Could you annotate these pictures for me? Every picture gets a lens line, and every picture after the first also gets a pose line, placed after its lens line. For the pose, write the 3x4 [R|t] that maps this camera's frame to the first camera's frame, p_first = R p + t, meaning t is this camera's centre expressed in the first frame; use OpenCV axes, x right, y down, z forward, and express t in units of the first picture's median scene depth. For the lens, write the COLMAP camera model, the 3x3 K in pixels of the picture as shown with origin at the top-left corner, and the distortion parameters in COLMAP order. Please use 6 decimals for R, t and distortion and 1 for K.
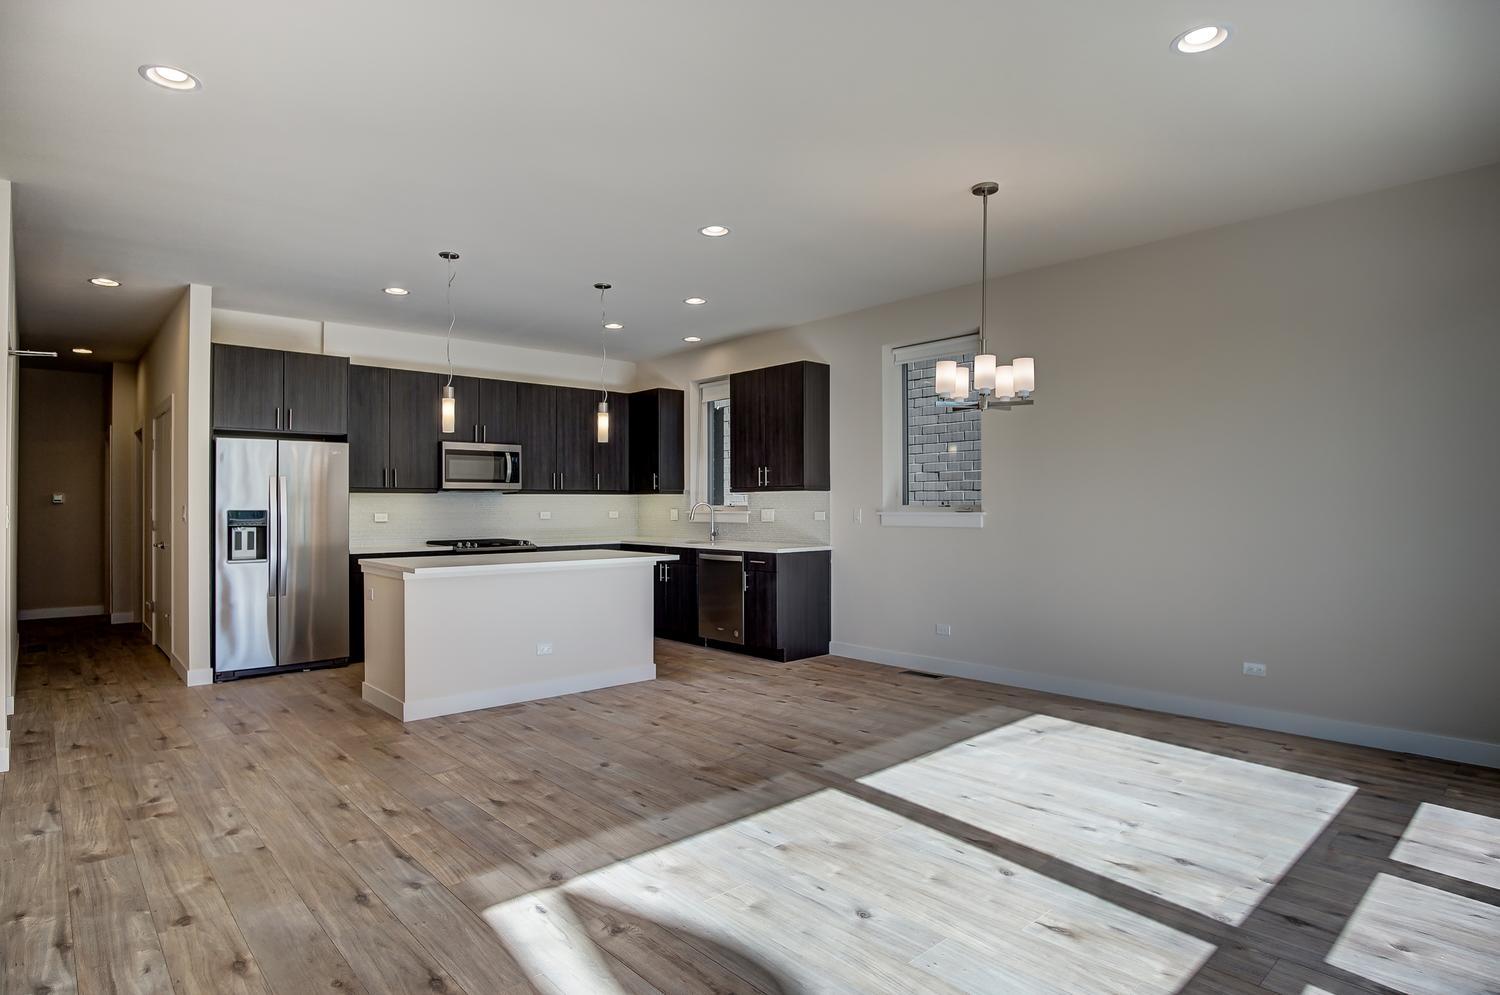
lens RADIAL K [[791.0, 0, 739.7], [0, 791.0, 505.4], [0, 0, 1]] dist [-0.031812, 0.002703]
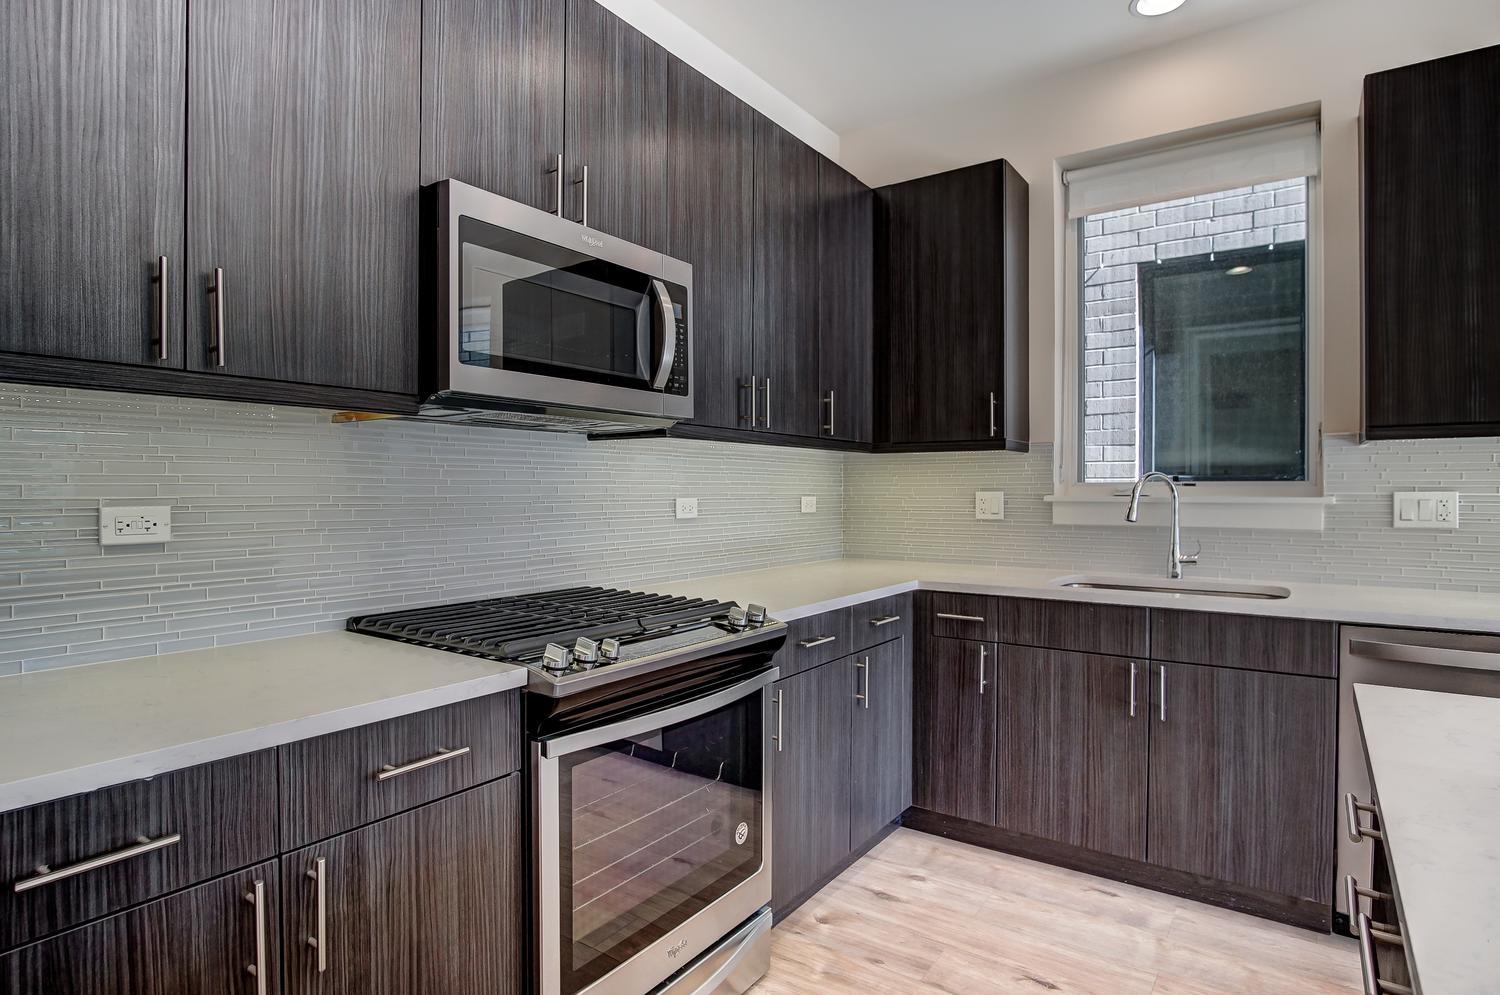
lens RADIAL K [[814.8, 0, 747.6], [0, 814.8, 485.7], [0, 0, 1]] dist [-0.028212, 0.004990]
pose [[0.973621, 0.004633, 0.228122, -0.432353], [-0.003170, 0.999972, -0.006783, 0.007024], [-0.228147, 0.005881, 0.973609, 0.946455]]
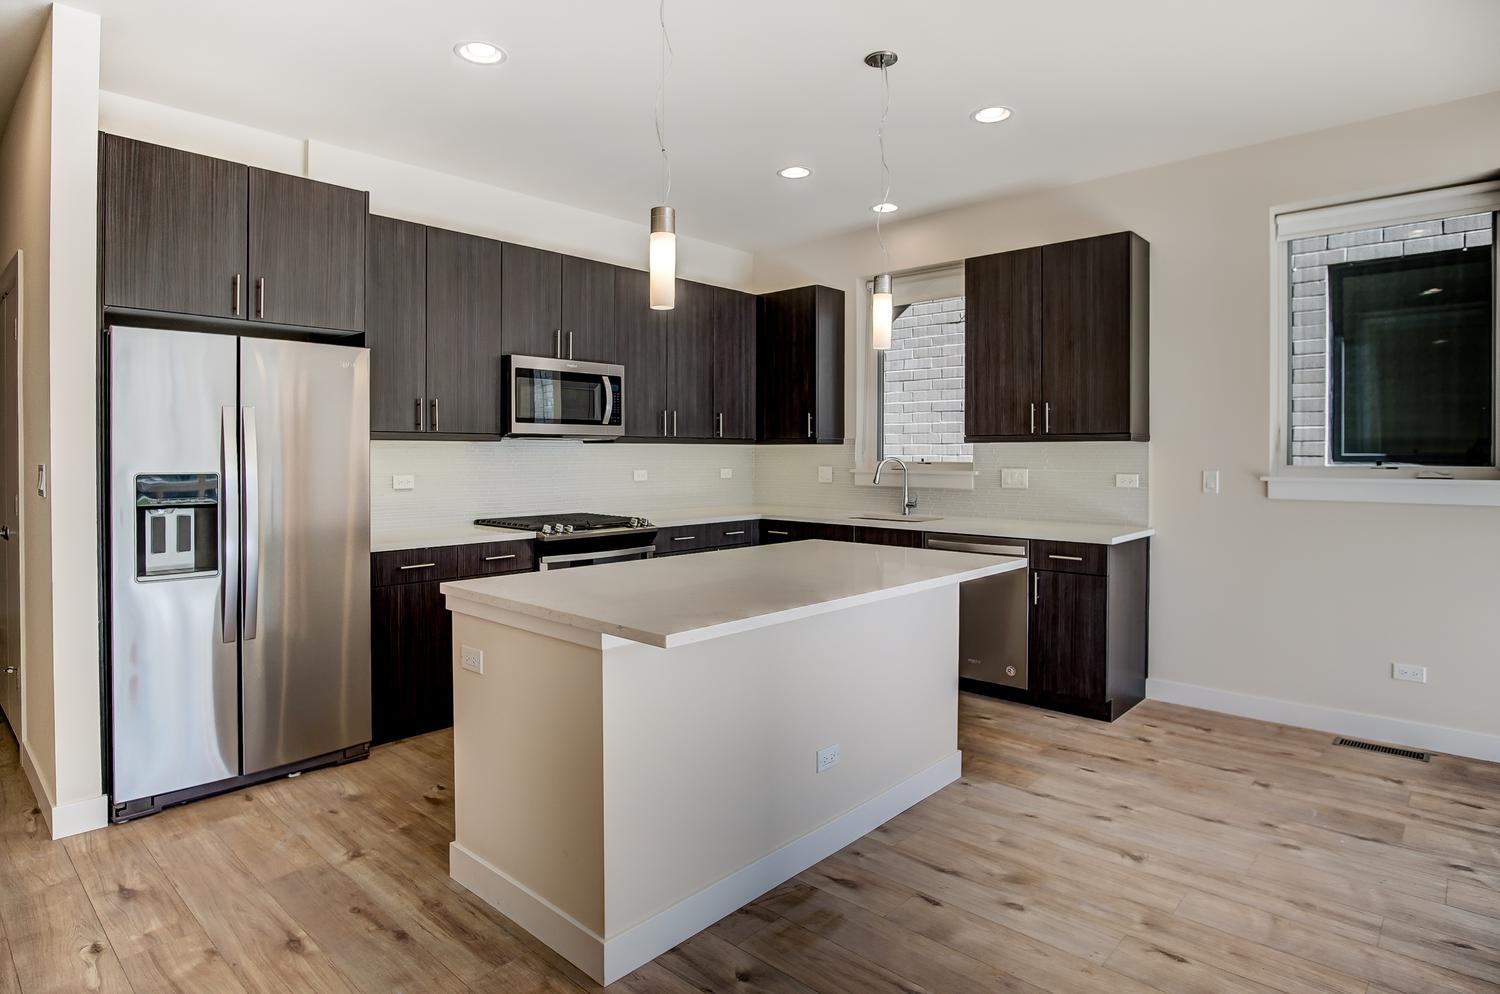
lens RADIAL K [[814.8, 0, 750.9], [0, 814.8, 464.6], [0, 0, 1]] dist [-0.028212, 0.004990]
pose [[0.995559, 0.002729, 0.094095, -0.316039], [-0.003960, 0.999909, 0.012898, -0.008404], [-0.094051, -0.013213, 0.995480, 0.457080]]
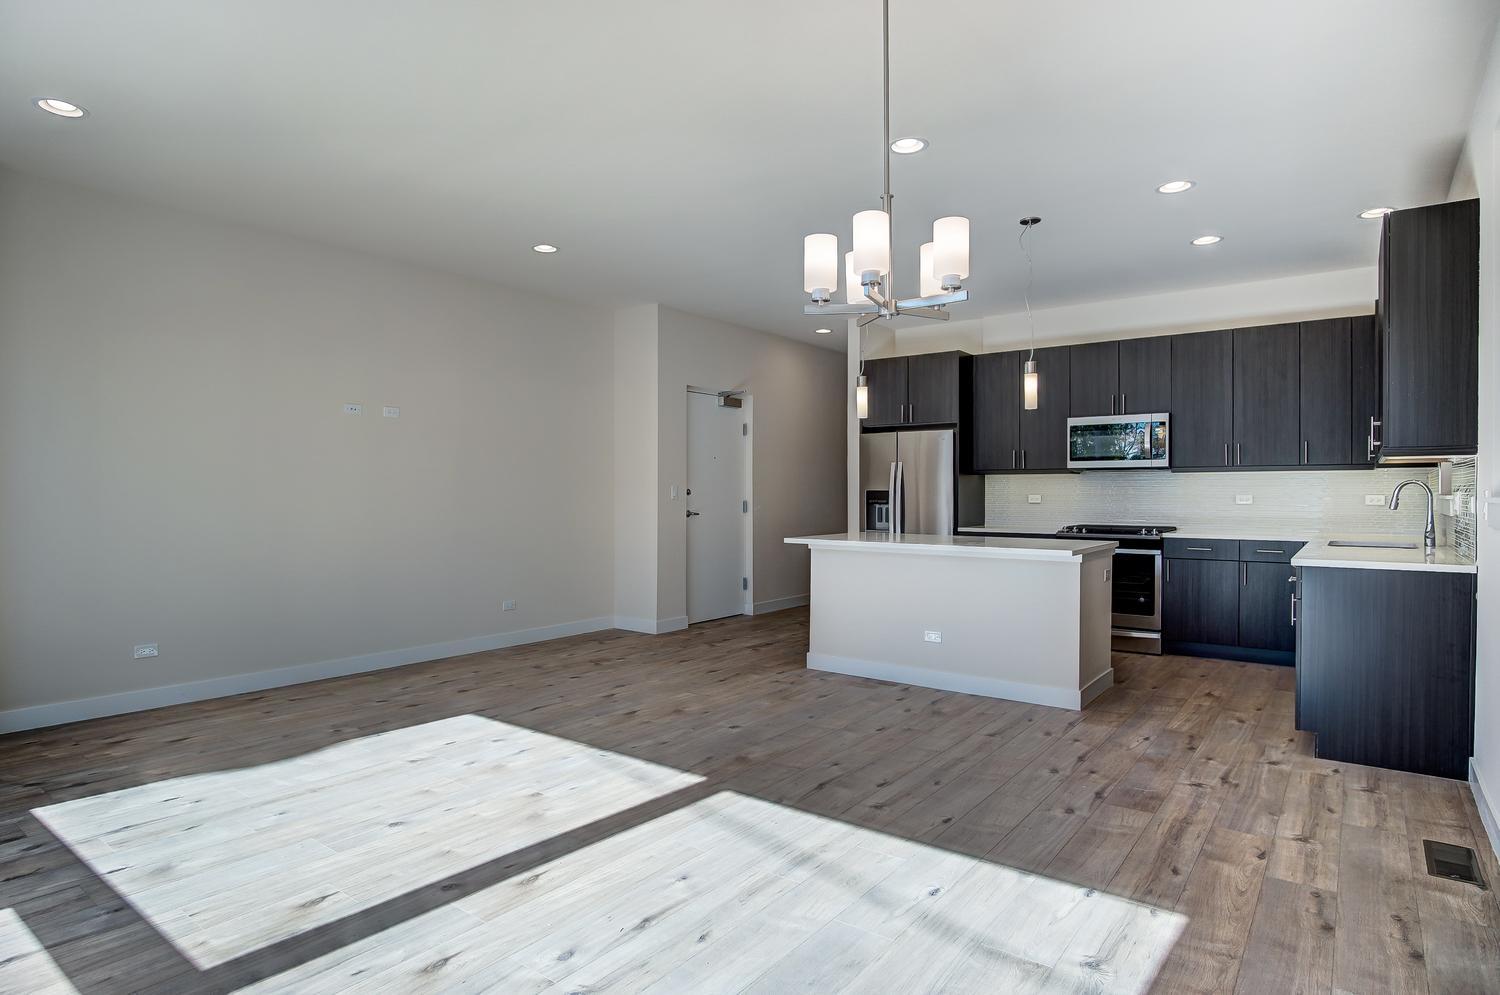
lens RADIAL K [[814.8, 0, 738.2], [0, 814.8, 497.5], [0, 0, 1]] dist [-0.028212, 0.004990]
pose [[0.190227, 0.009341, -0.981696, 0.613566], [-0.000375, 0.999955, 0.009442, 0.005093], [0.981740, -0.001428, 0.190222, 0.537373]]
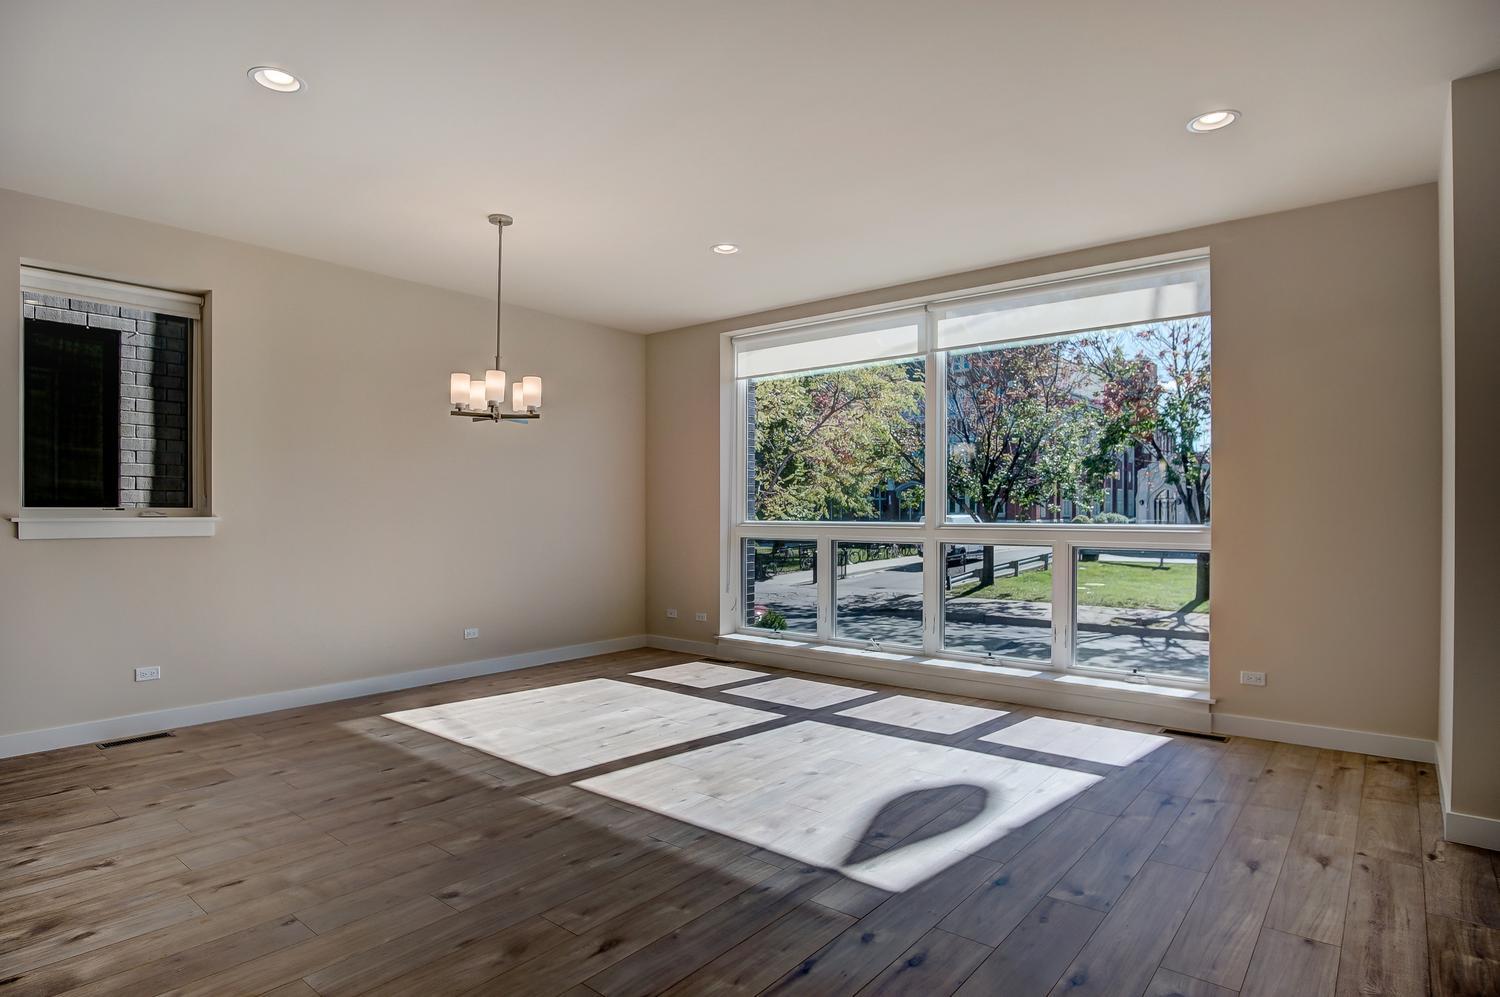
lens RADIAL K [[814.8, 0, 710.4], [0, 814.8, 509.1], [0, 0, 1]] dist [-0.028212, 0.004990]
pose [[-0.120017, 0.009448, 0.992727, -0.588701], [-0.001567, 0.999952, -0.009706, 0.008043], [-0.992771, -0.002721, -0.119996, 0.584298]]
